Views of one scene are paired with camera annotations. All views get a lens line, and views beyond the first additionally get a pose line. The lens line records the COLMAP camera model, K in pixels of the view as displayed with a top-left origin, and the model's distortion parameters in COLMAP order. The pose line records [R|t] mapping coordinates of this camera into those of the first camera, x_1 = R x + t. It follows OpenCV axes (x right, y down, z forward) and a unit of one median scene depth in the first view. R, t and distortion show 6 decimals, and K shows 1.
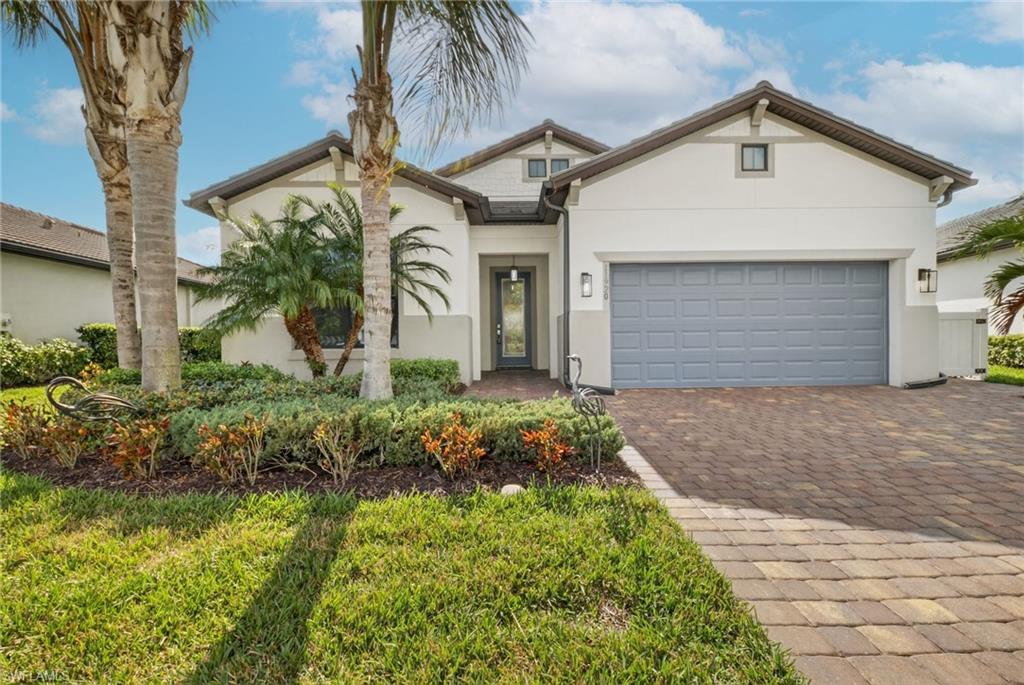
lens RADIAL K [[448.8, 0, 522.9], [0, 448.8, 326.6], [0, 0, 1]] dist [0.001354, -0.000401]
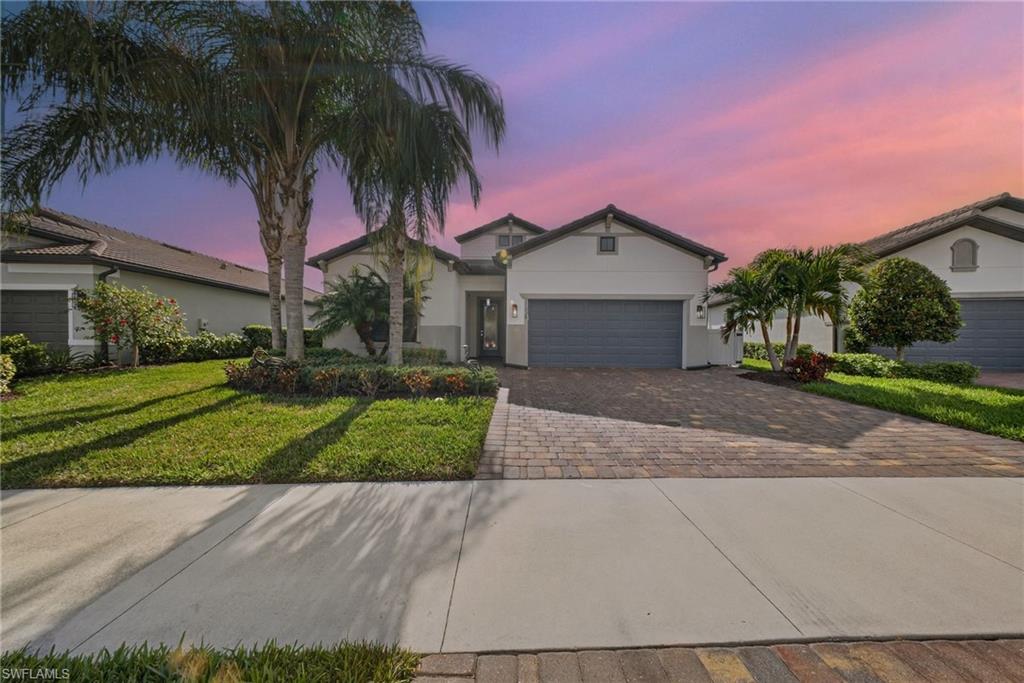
lens RADIAL K [[306.0, 0, 518.5], [0, 306.0, 330.3], [0, 0, 1]] dist [0.000520, -0.000009]
pose [[0.999594, 0.020483, -0.019803, 0.186645], [-0.020519, 0.999788, -0.001642, -0.009860], [0.019765, 0.002048, 0.999803, -0.284492]]
